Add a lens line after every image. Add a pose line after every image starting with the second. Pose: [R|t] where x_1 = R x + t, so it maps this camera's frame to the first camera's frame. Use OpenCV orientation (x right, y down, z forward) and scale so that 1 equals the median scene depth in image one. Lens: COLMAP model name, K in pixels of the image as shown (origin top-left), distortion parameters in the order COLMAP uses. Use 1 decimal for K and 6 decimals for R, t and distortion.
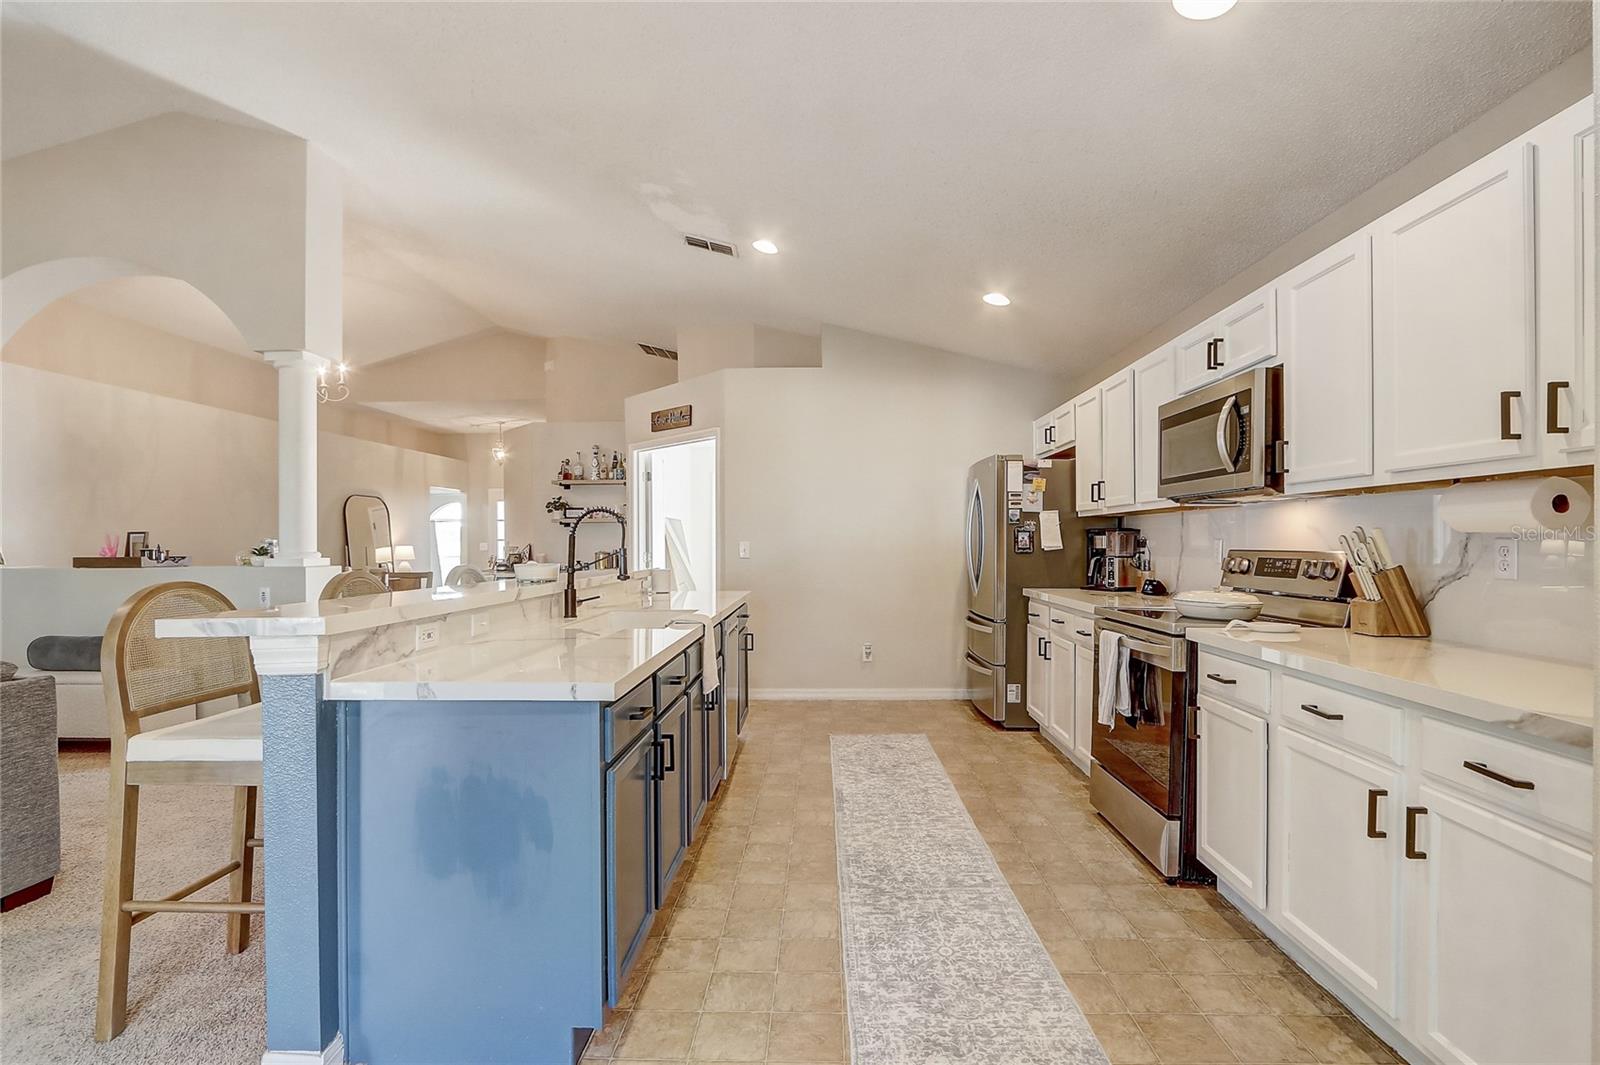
lens RADIAL K [[746.4, 0, 801.9], [0, 746.4, 540.4], [0, 0, 1]] dist [-0.018148, 0.001986]
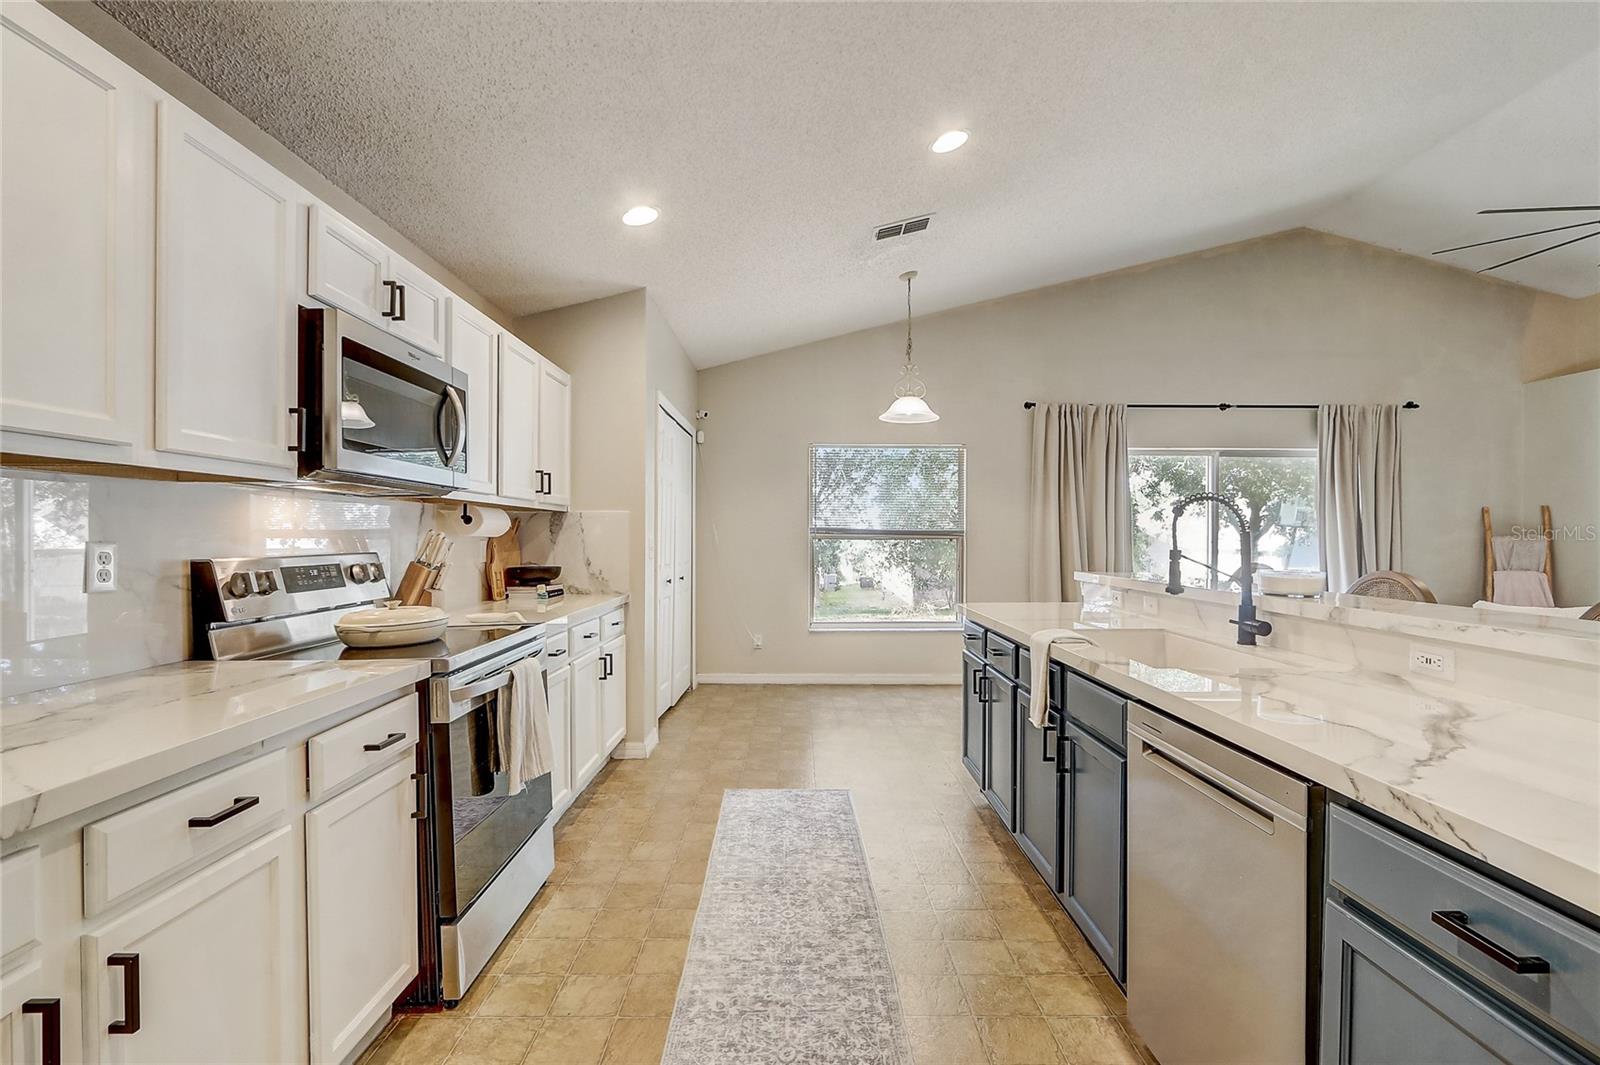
lens RADIAL K [[746.4, 0, 805.1], [0, 746.4, 538.5], [0, 0, 1]] dist [-0.018148, 0.001986]
pose [[-0.999099, 0.002745, -0.042361, 0.103269], [0.002620, 0.999992, 0.002989, -0.003100], [0.042369, 0.002875, -0.999098, 1.135655]]
